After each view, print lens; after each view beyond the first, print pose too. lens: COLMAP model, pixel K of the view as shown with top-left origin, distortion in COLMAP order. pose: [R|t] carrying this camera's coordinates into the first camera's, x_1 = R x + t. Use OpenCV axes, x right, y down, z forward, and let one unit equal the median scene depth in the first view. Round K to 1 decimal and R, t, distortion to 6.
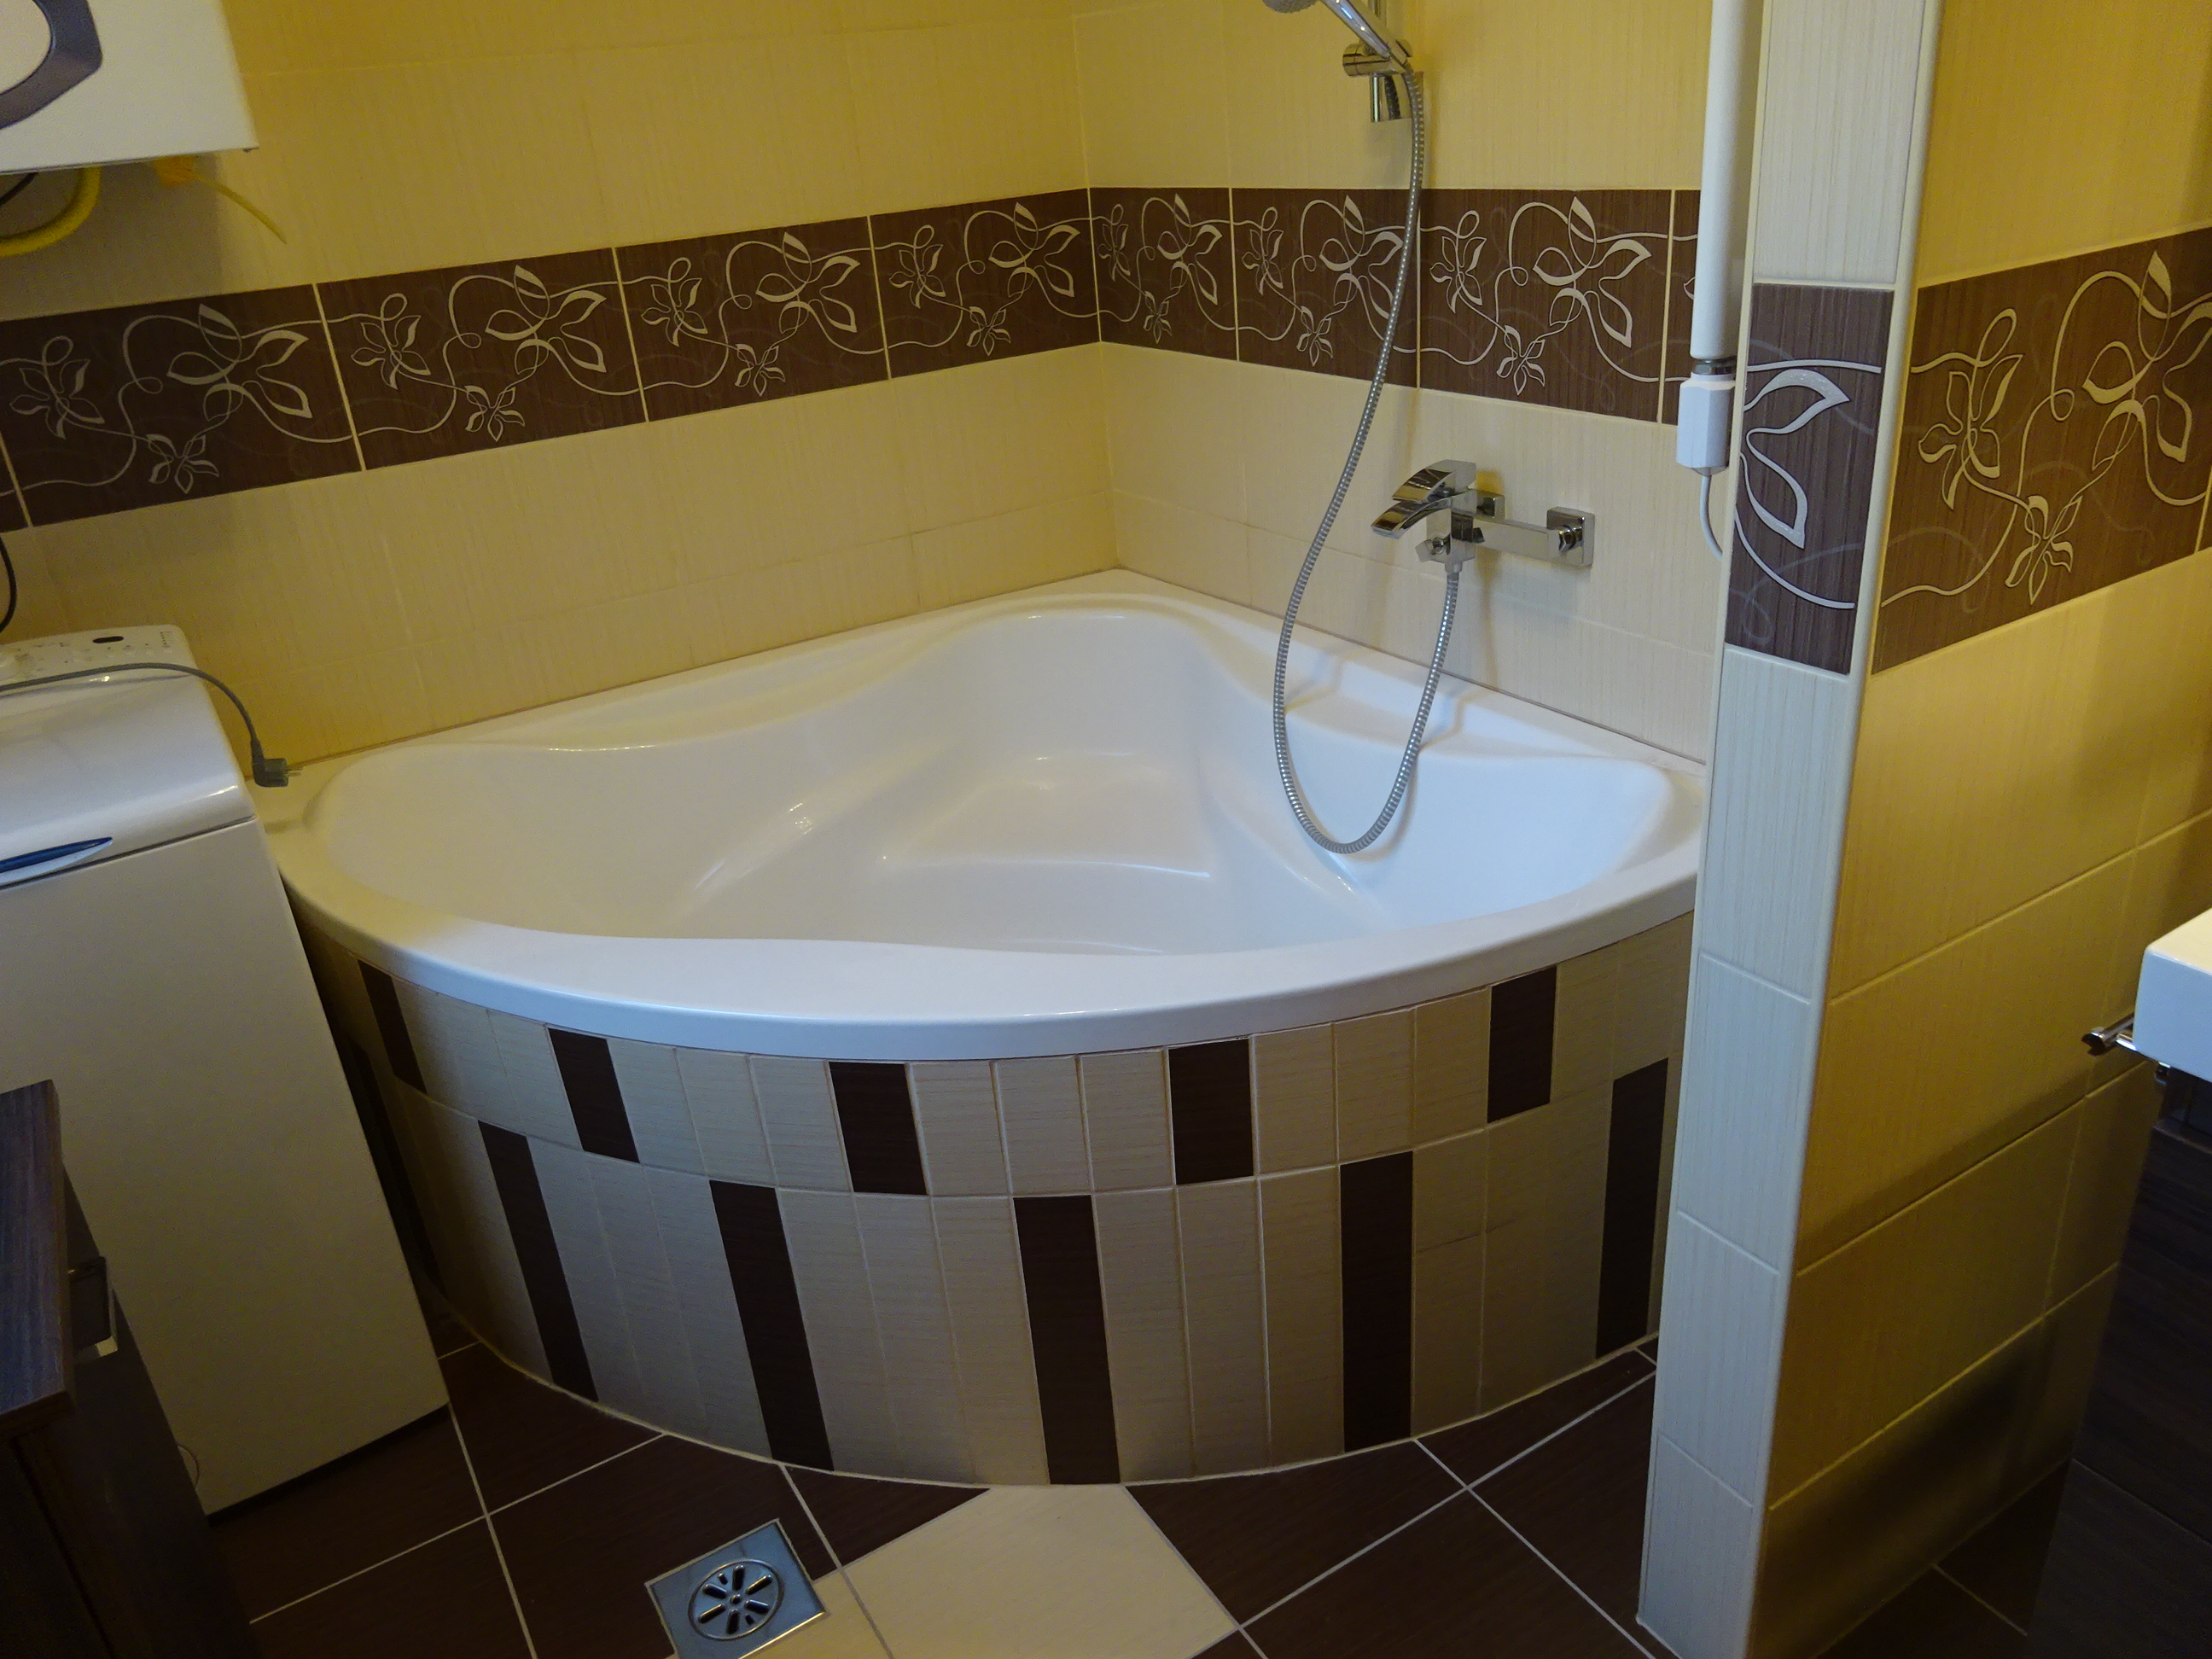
lens RADIAL K [[1610.3, 0, 1099.6], [0, 1610.3, 833.6], [0, 0, 1]] dist [-0.010038, 0.002281]
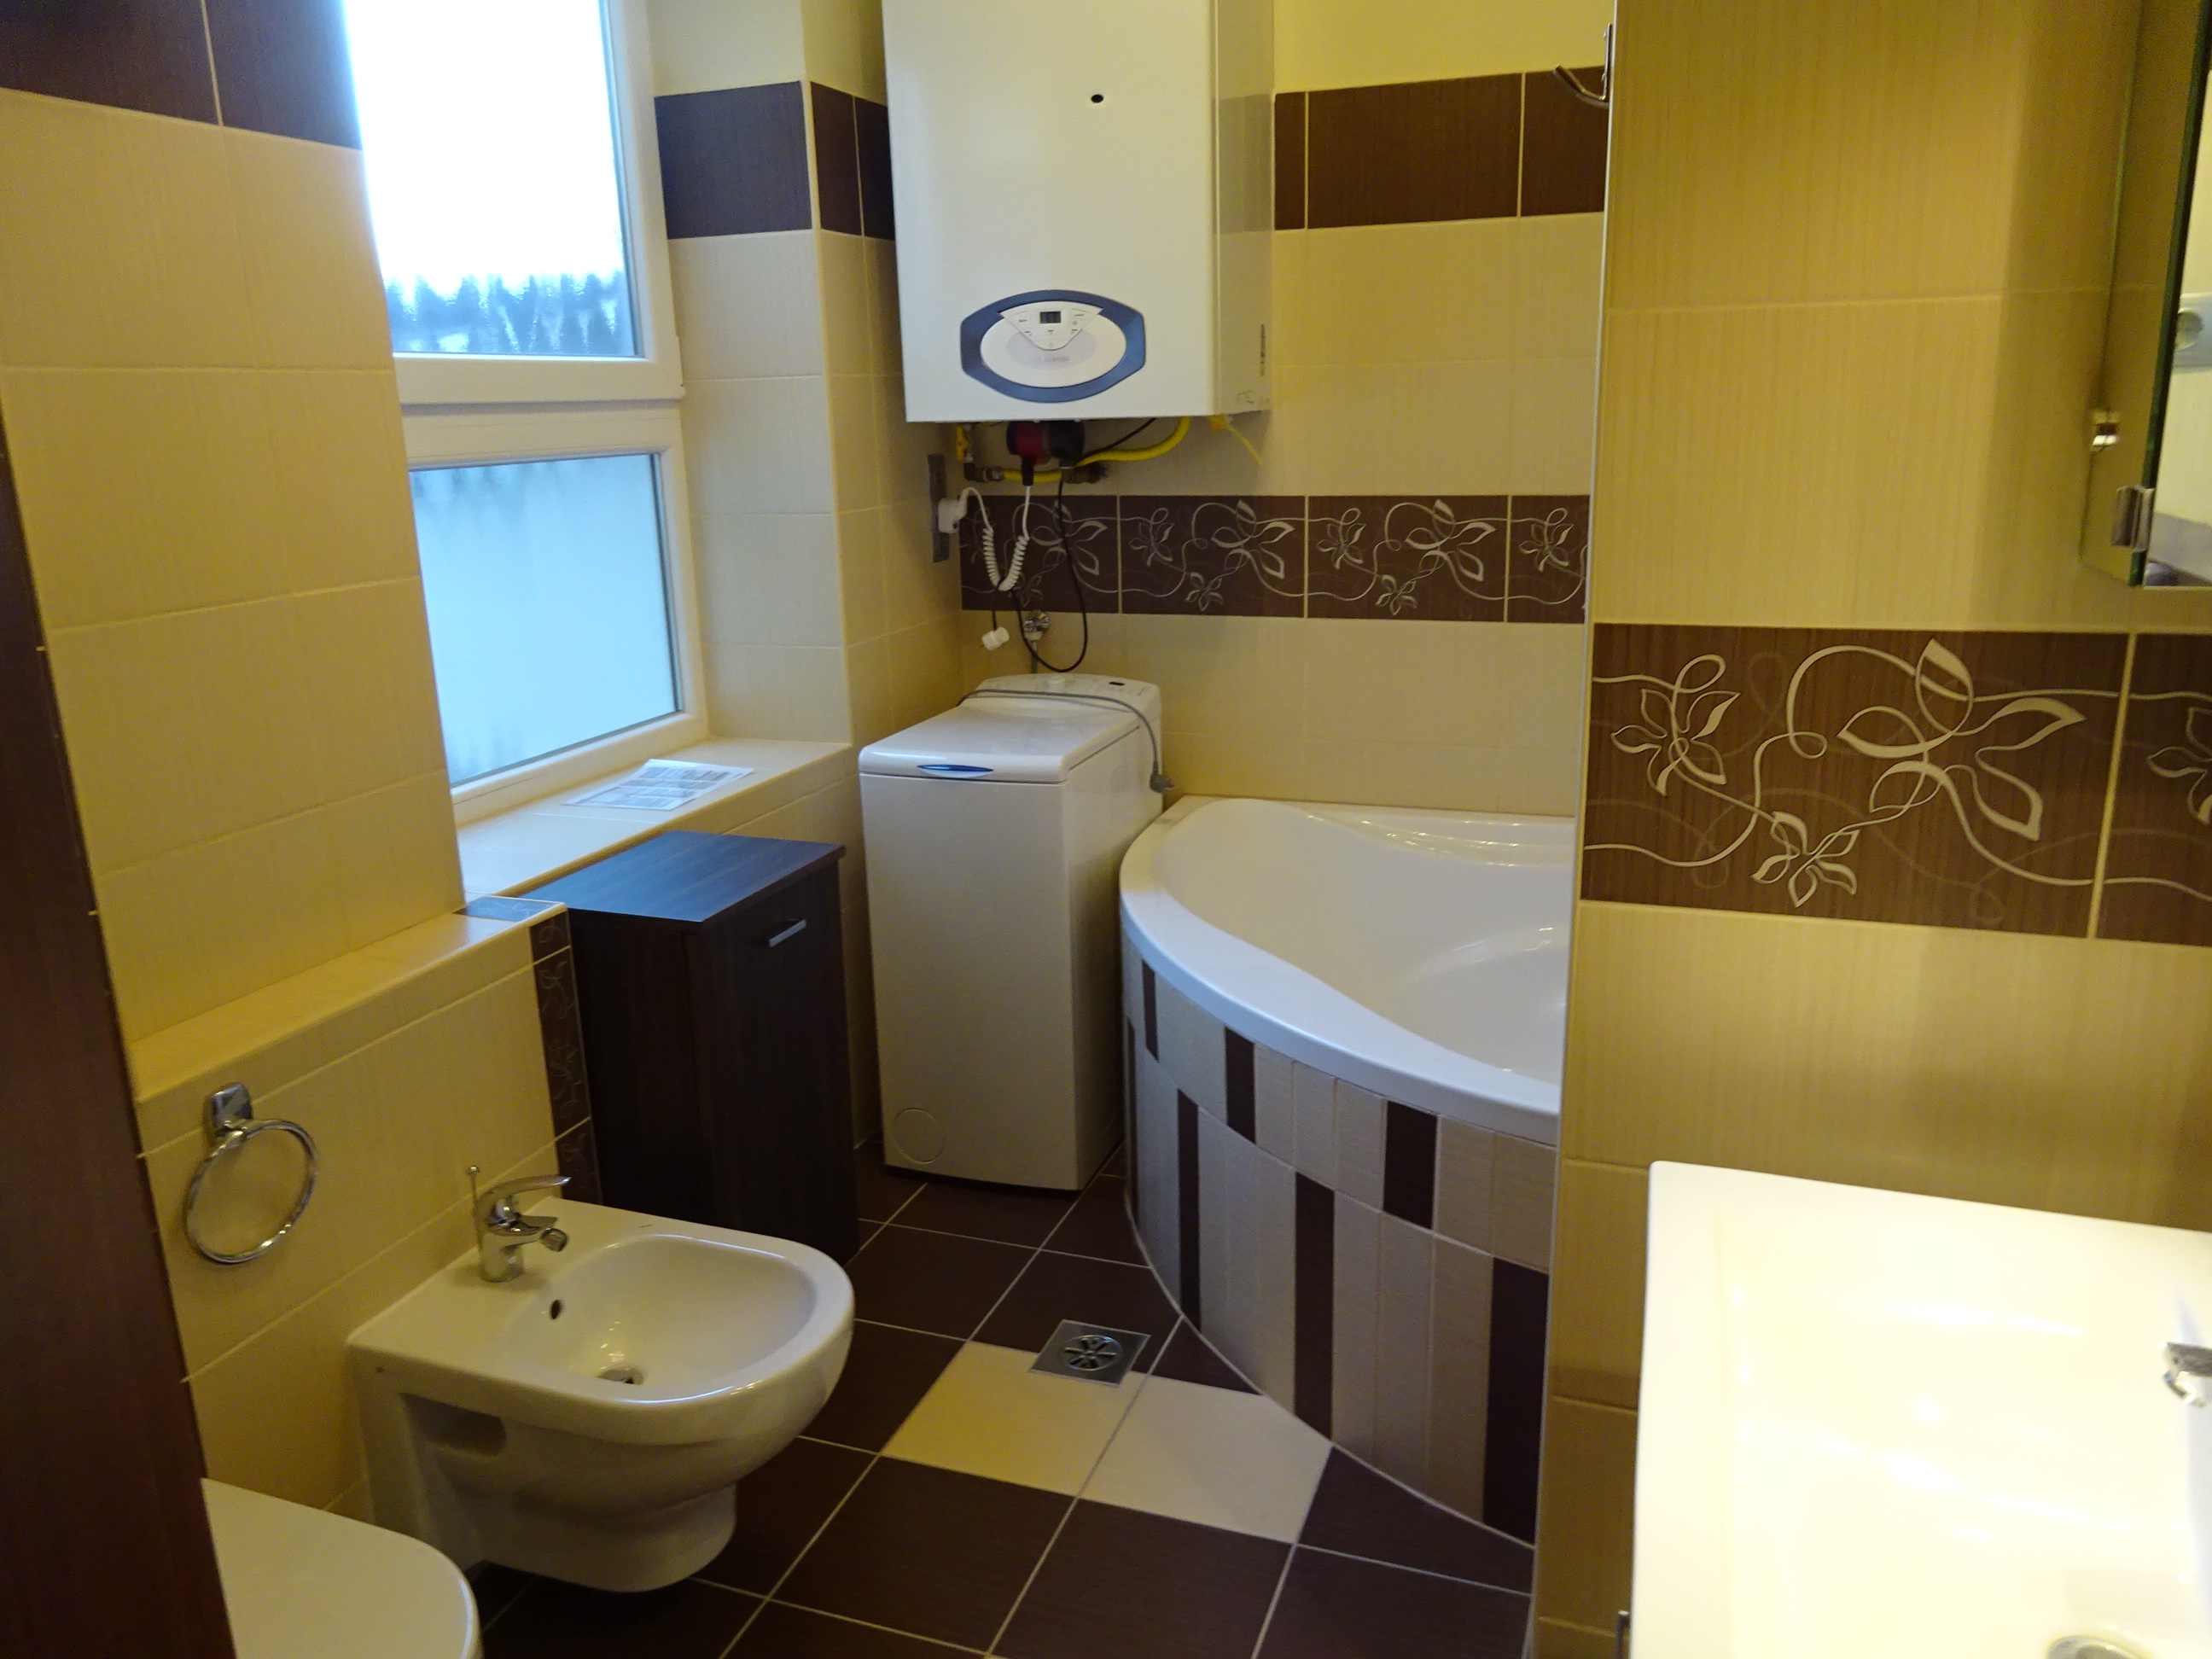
lens RADIAL K [[1610.3, 0, 1096.0], [0, 1610.3, 833.6], [0, 0, 1]] dist [-0.010038, 0.002281]
pose [[0.620909, 0.263590, -0.738235, 0.819154], [-0.350663, 0.935683, 0.039157, -0.042125], [0.701075, 0.234559, 0.673406, -0.132984]]
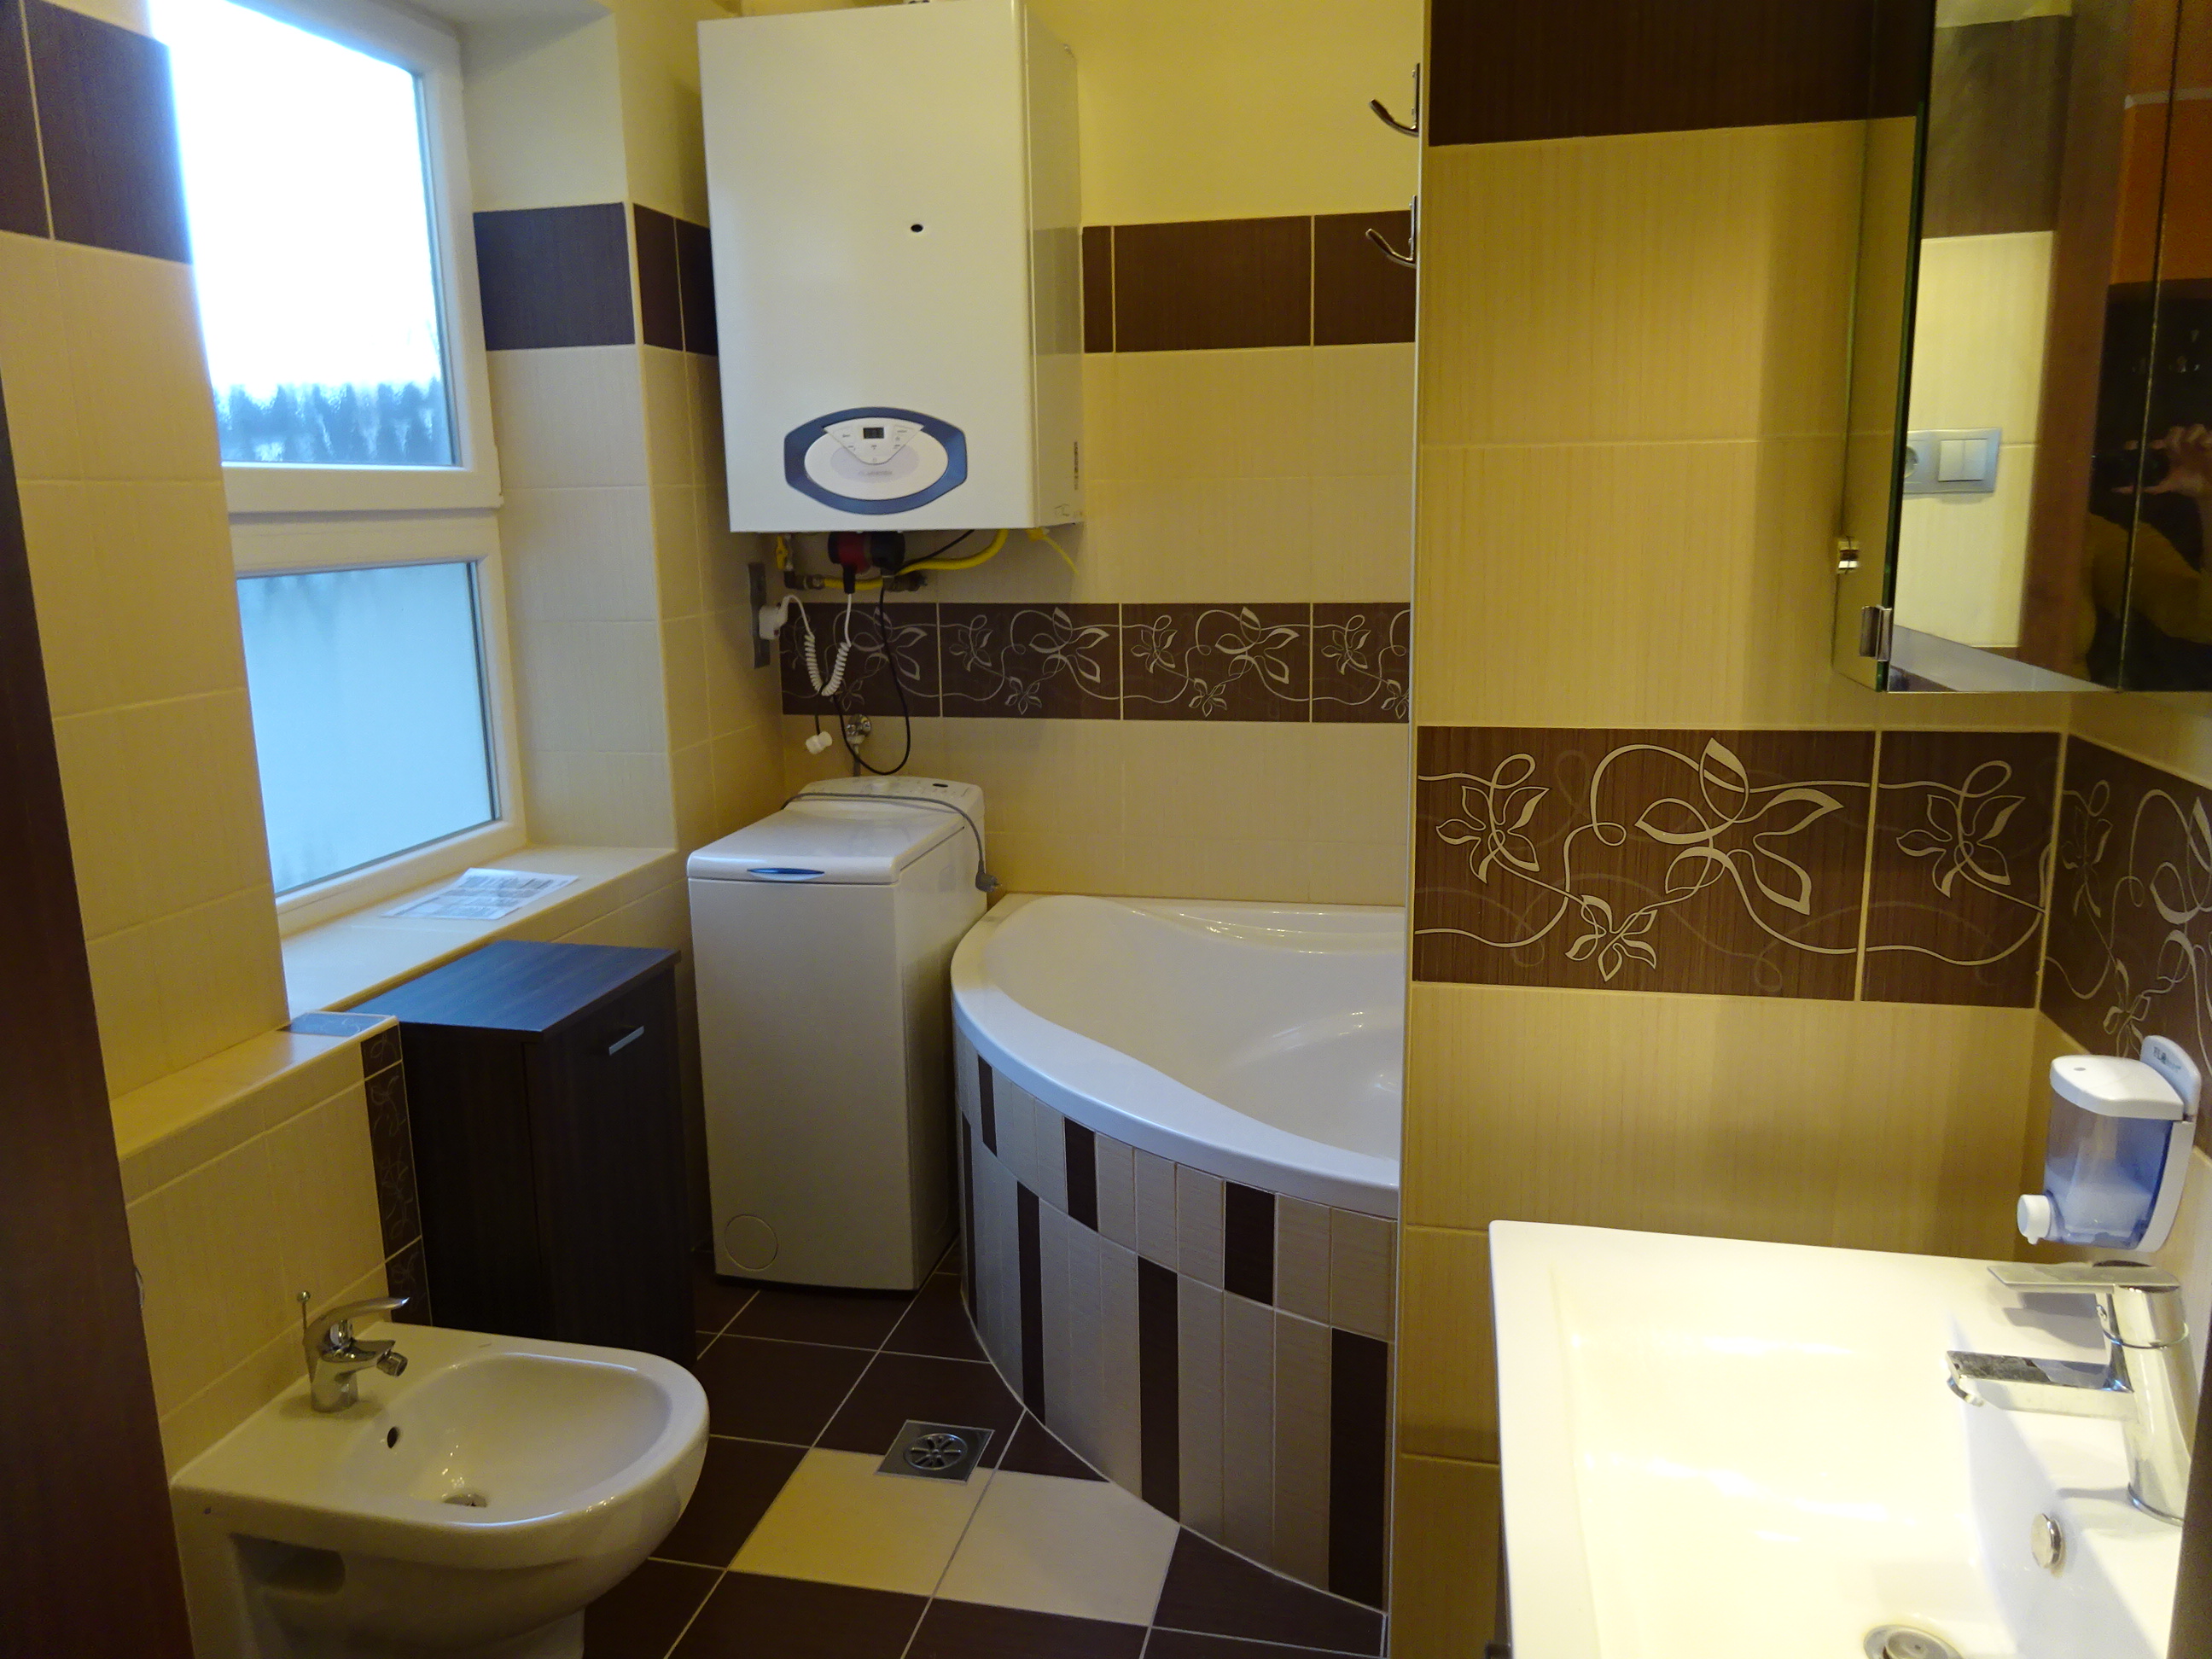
lens RADIAL K [[1610.3, 0, 1094.8], [0, 1610.3, 833.9], [0, 0, 1]] dist [-0.010038, 0.002281]
pose [[0.714982, 0.206309, -0.668010, 0.826716], [-0.329116, 0.942302, -0.061237, -0.027895], [0.616834, 0.263636, 0.741628, -0.192174]]
